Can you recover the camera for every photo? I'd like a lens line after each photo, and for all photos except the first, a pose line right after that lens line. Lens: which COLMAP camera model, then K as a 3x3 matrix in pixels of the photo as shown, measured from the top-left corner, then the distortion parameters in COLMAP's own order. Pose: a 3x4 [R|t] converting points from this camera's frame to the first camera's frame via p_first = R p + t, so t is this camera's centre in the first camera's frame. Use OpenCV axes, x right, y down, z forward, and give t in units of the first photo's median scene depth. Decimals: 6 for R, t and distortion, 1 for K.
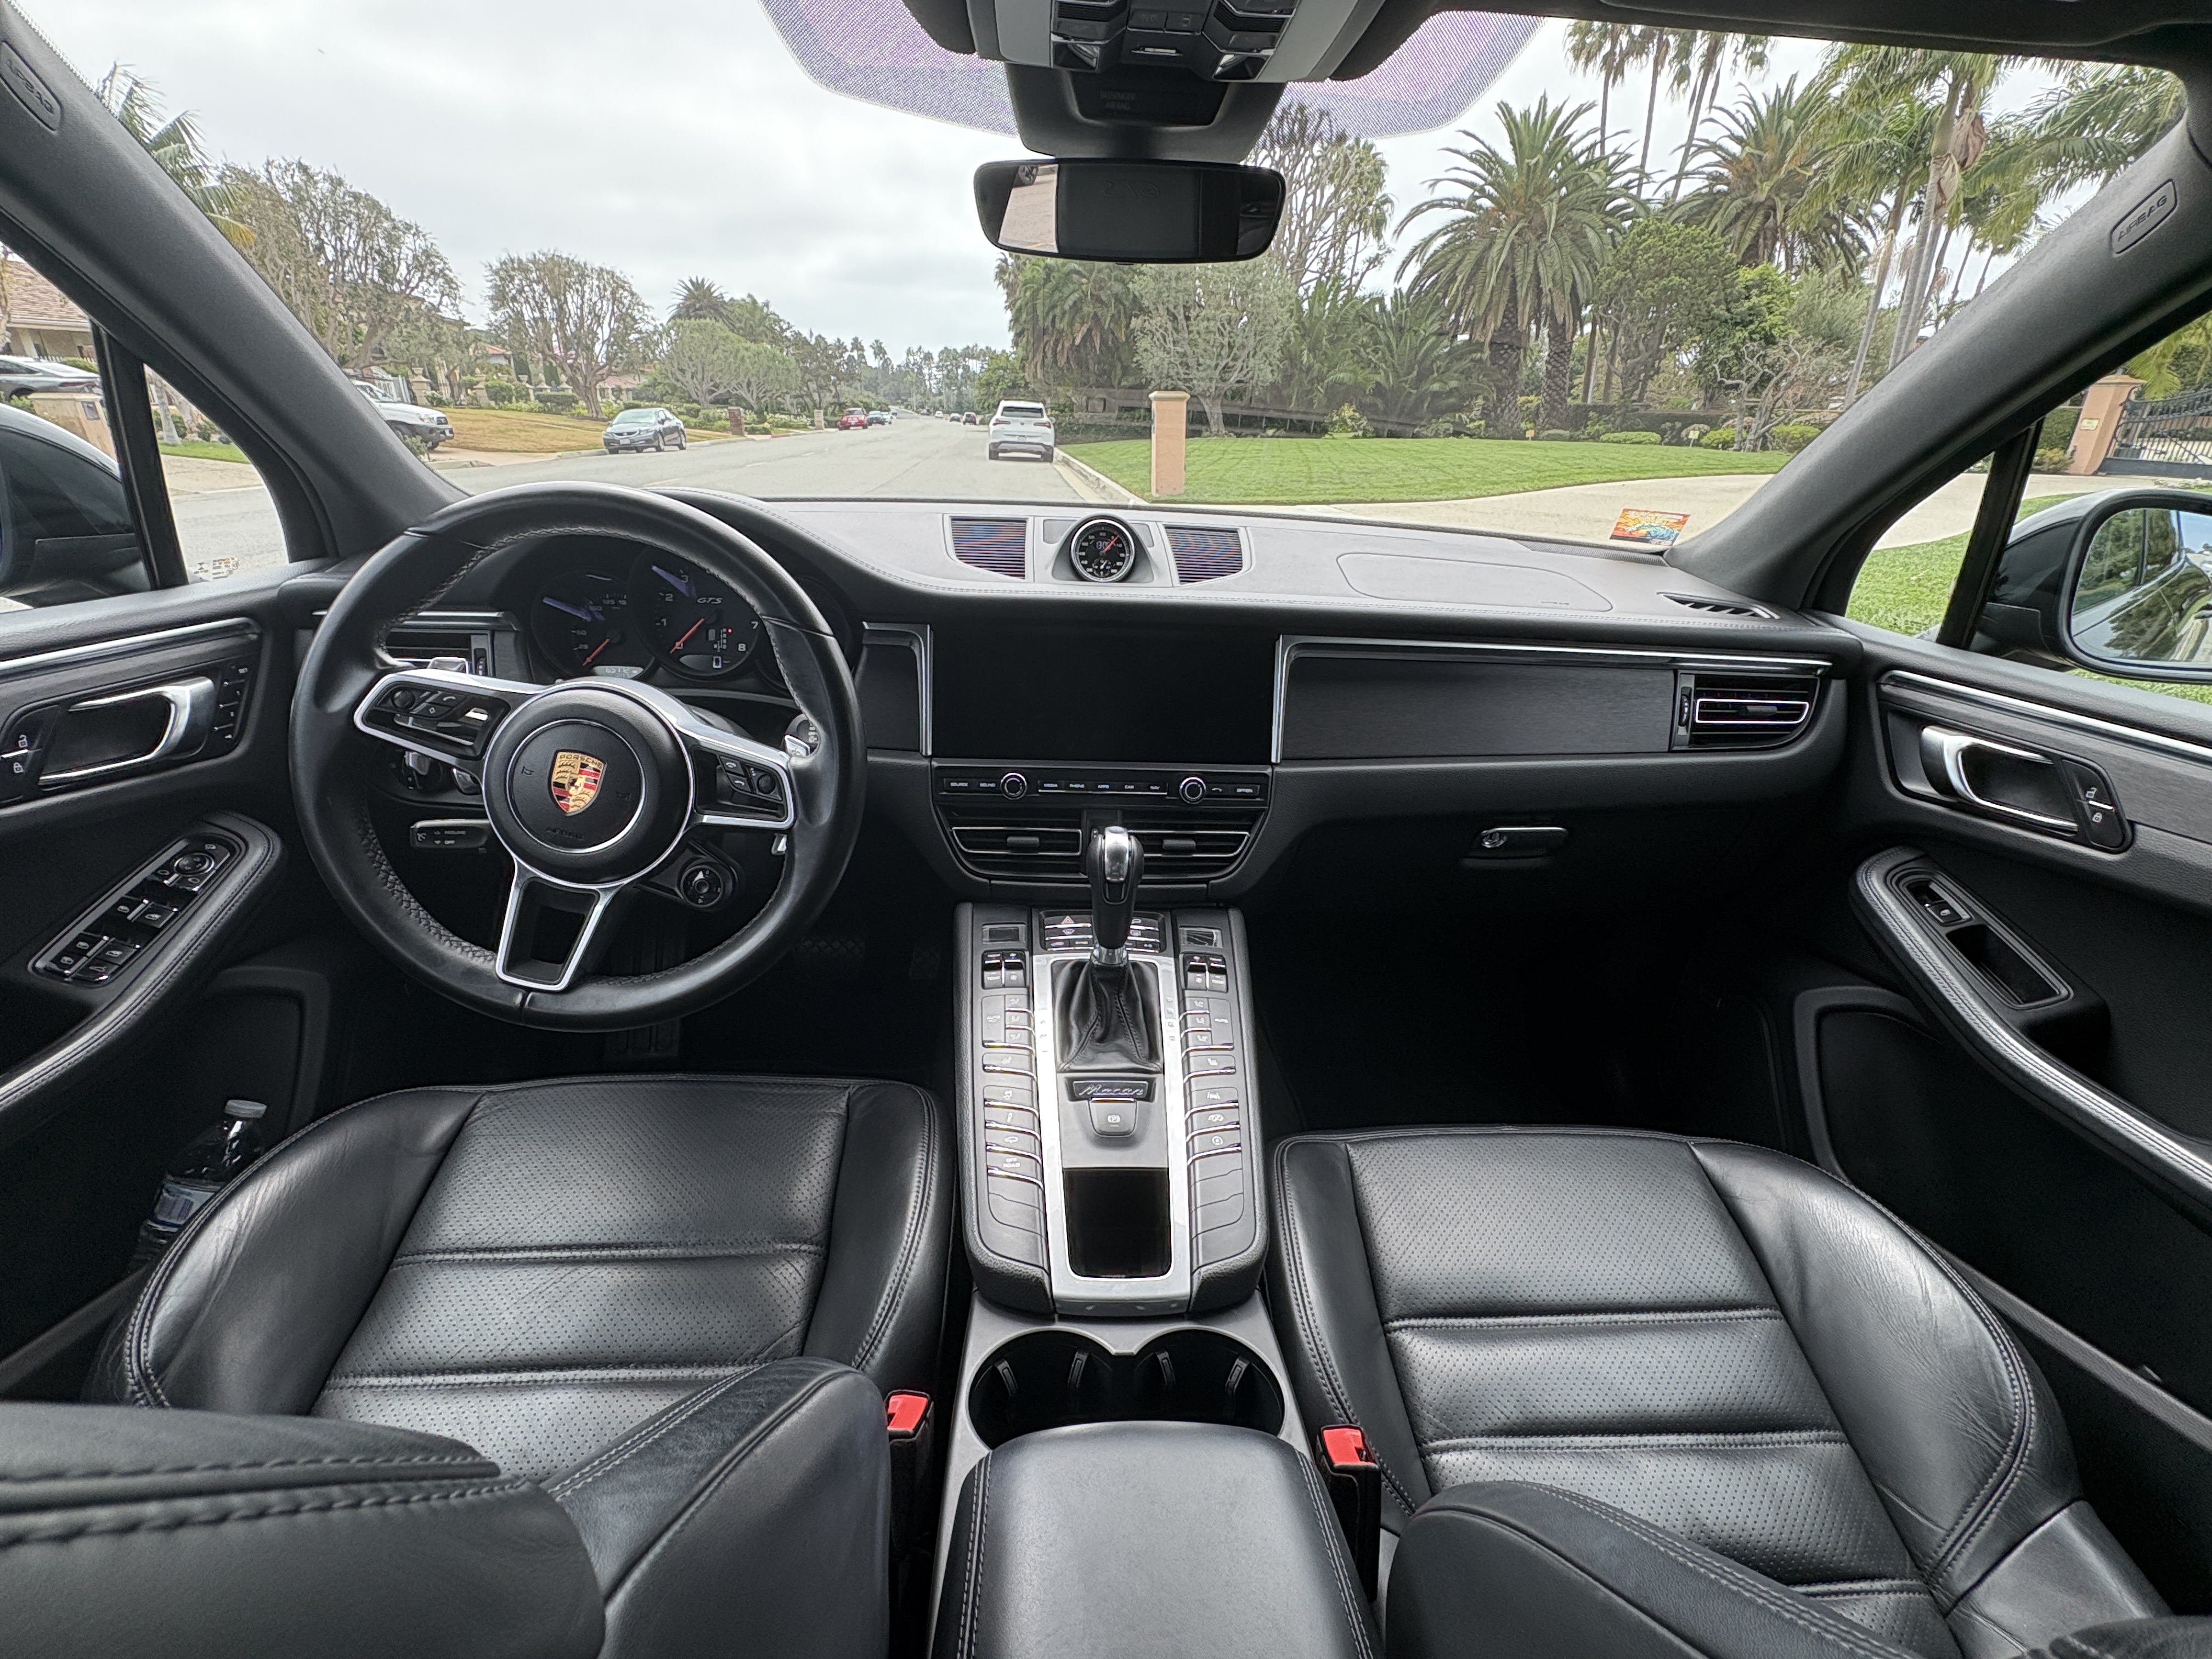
lens RADIAL K [[1061.2, 0, 1081.8], [0, 1061.2, 824.7], [0, 0, 1]] dist [0.019629, 0.001369]
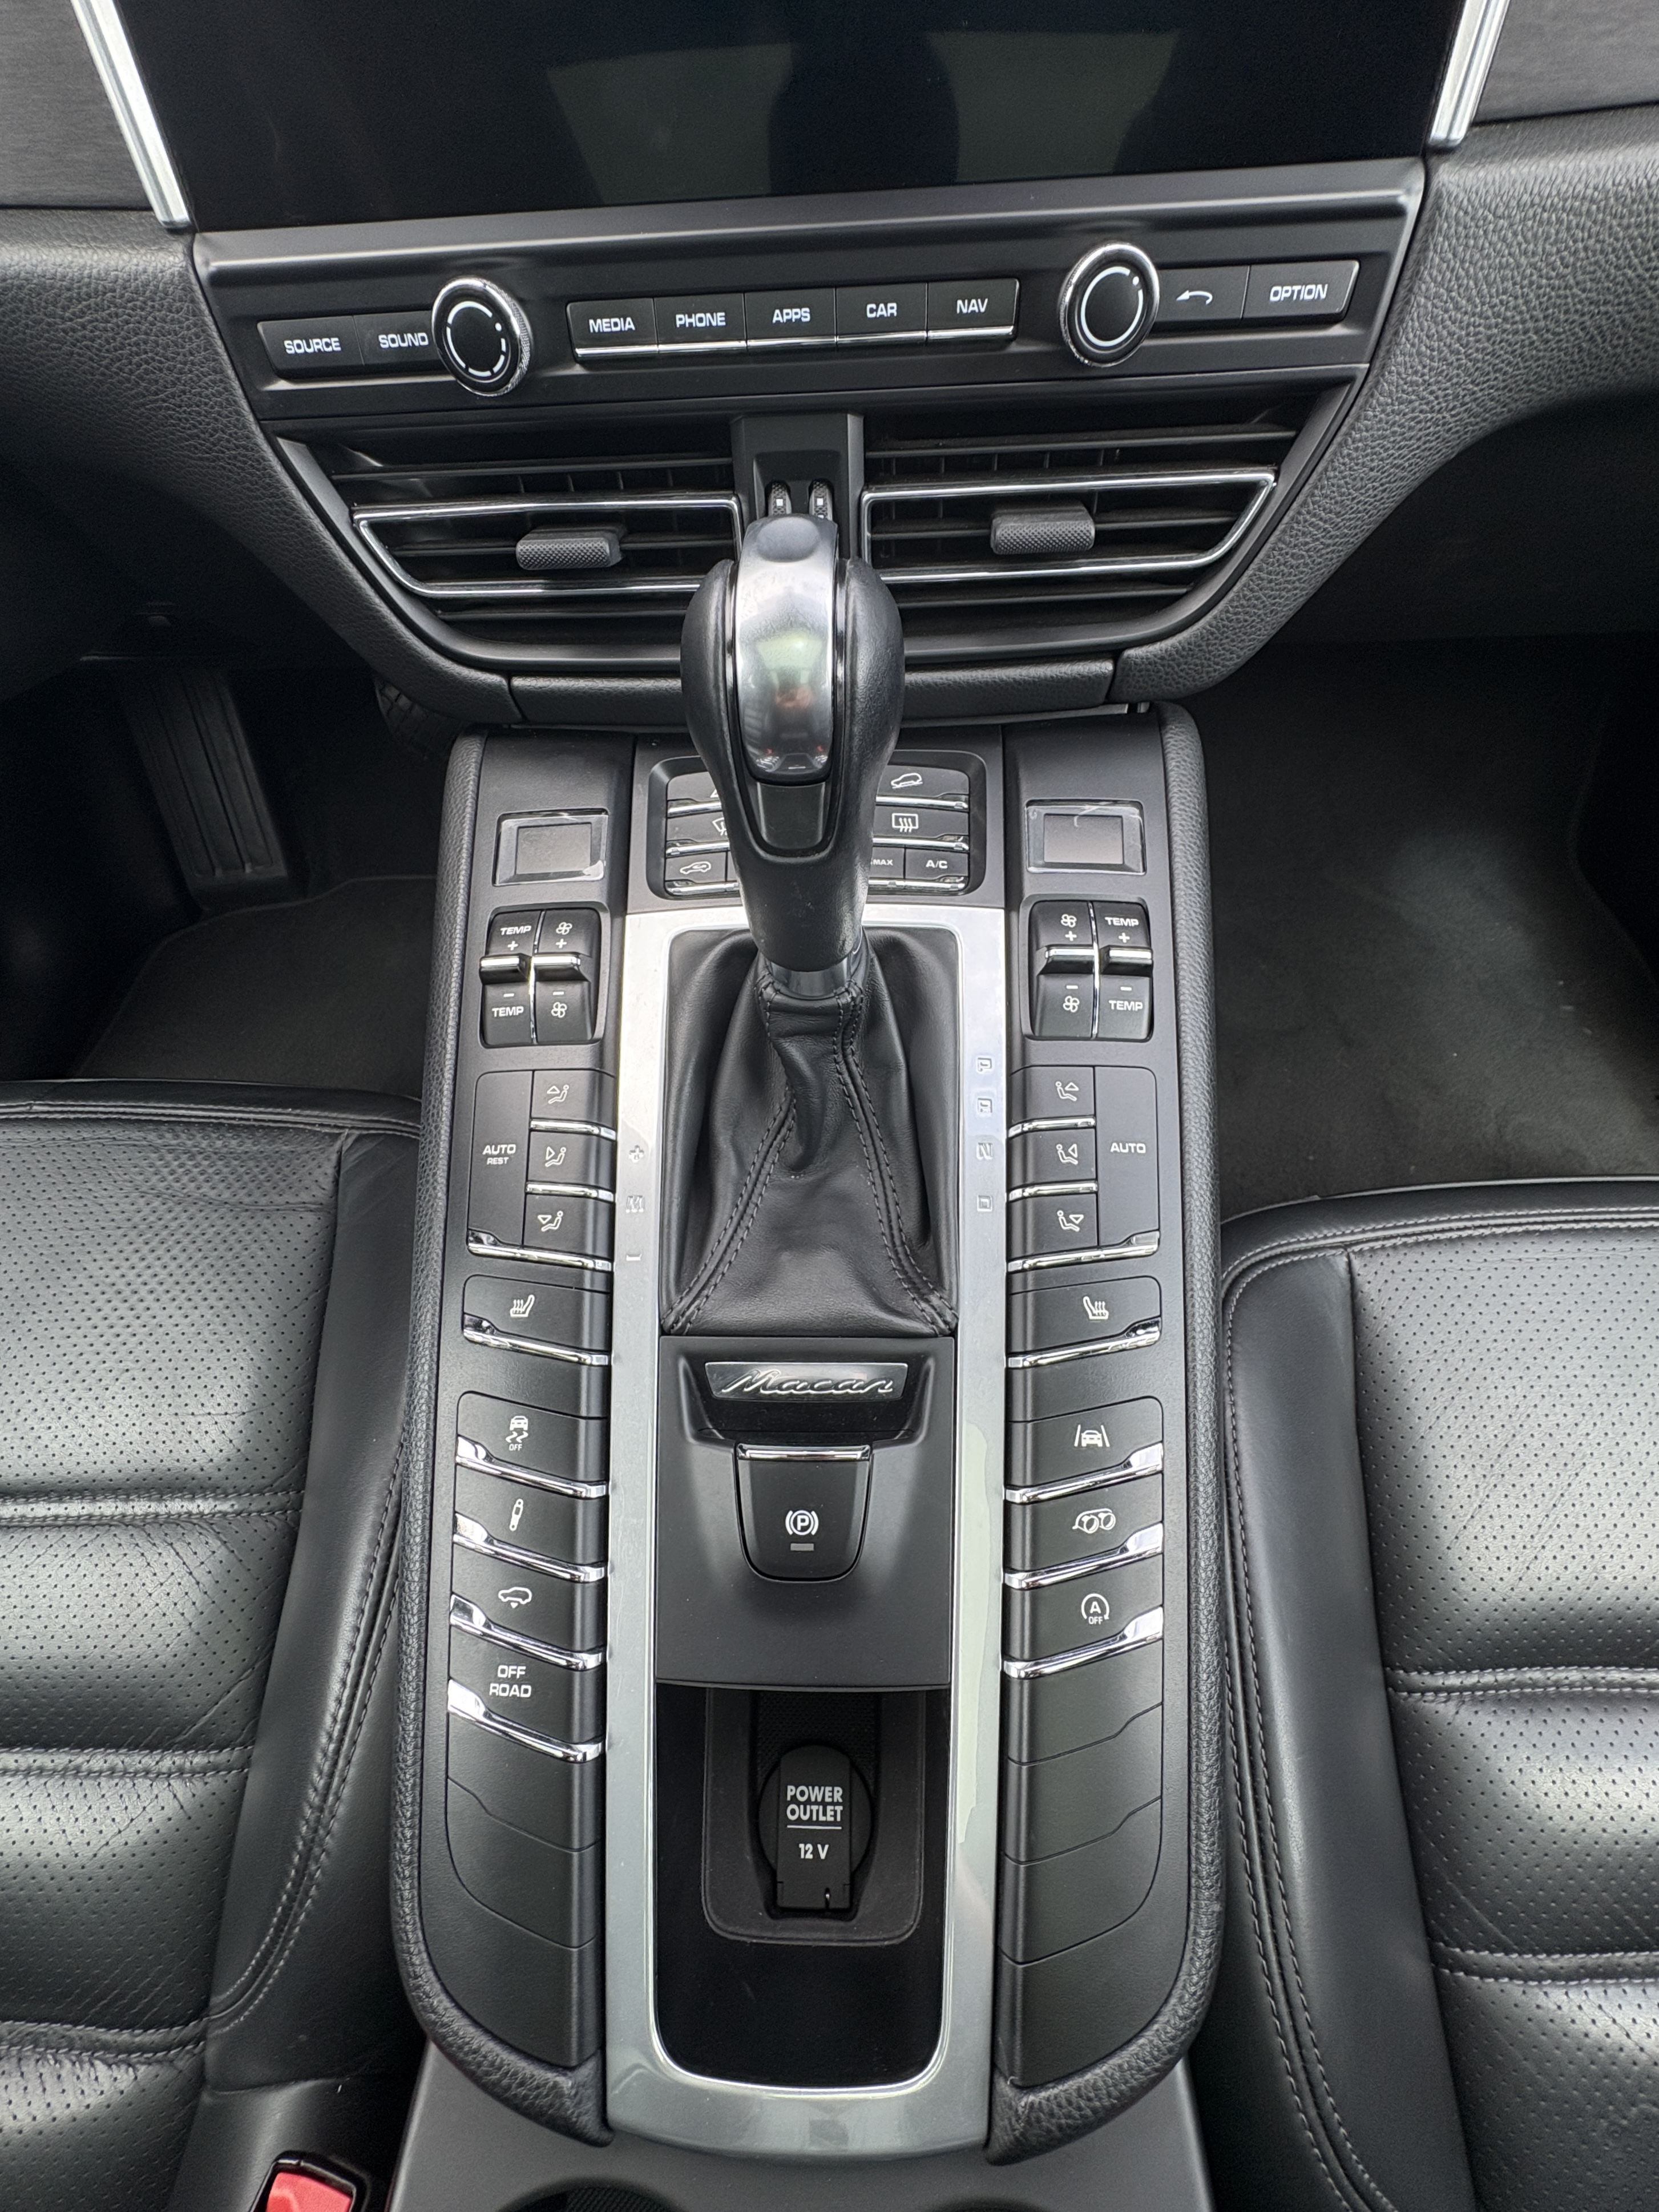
lens RADIAL K [[921.7, 0, 820.1], [0, 921.7, 1099.0], [0, 0, 1]] dist [0.004670, -0.000478]
pose [[0.994742, 0.003658, -0.102350, 0.056006], [0.058640, 0.798991, 0.598477, -0.016678], [0.083966, -0.601331, 0.794576, 0.697500]]
